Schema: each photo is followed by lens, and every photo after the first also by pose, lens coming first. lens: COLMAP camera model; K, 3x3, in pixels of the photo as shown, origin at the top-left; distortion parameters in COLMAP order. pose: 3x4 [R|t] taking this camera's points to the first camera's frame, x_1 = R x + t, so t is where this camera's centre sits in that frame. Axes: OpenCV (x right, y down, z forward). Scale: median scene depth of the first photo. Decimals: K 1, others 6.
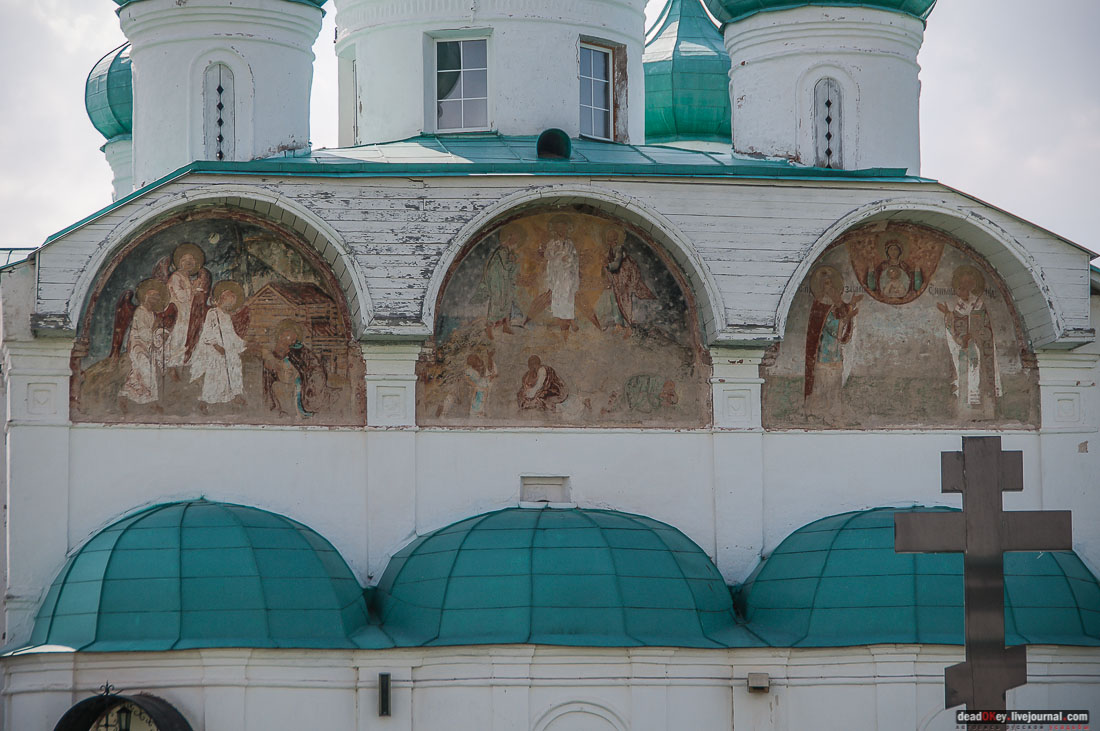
lens RADIAL K [[3591.3, 0, 552.9], [0, 3591.3, 370.1], [0, 0, 1]] dist [-0.037974, 0.000000]
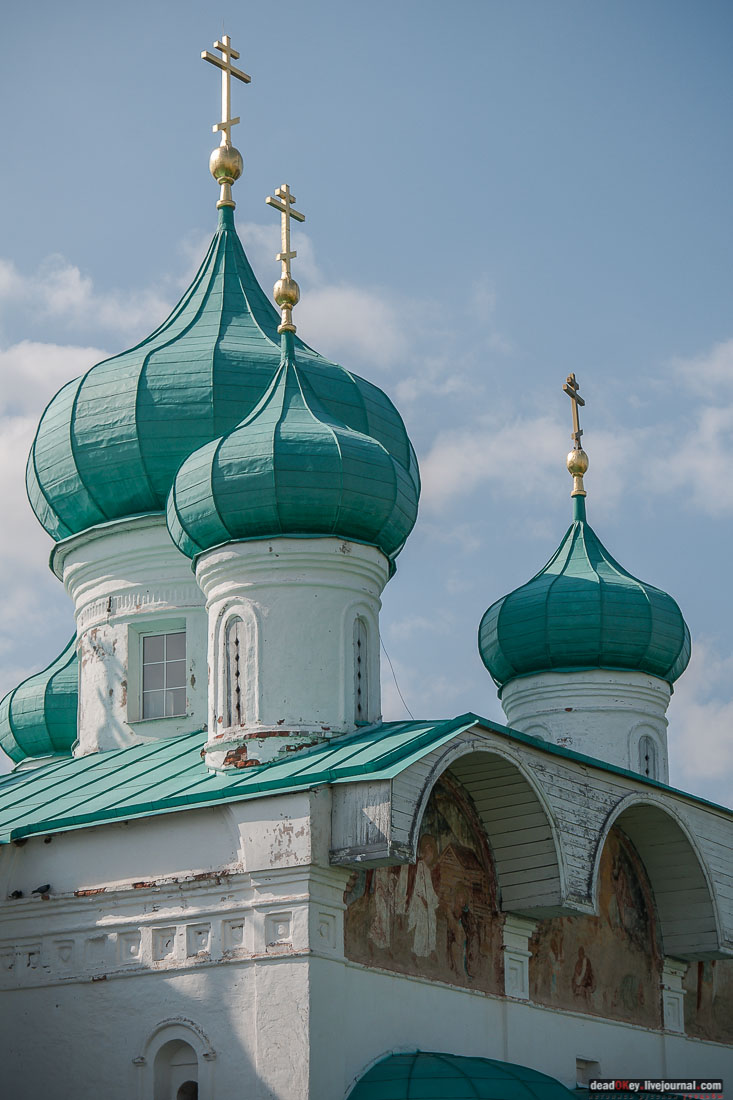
lens RADIAL K [[2752.7, 0, 367.6], [0, 2752.7, 551.8], [0, 0, 1]] dist [-0.138359, 0.000000]
pose [[0.660004, 0.222943, 0.717420, -0.666696], [-0.082047, 0.970631, -0.226149, 0.072681], [-0.746768, 0.090397, 0.658912, 0.502875]]
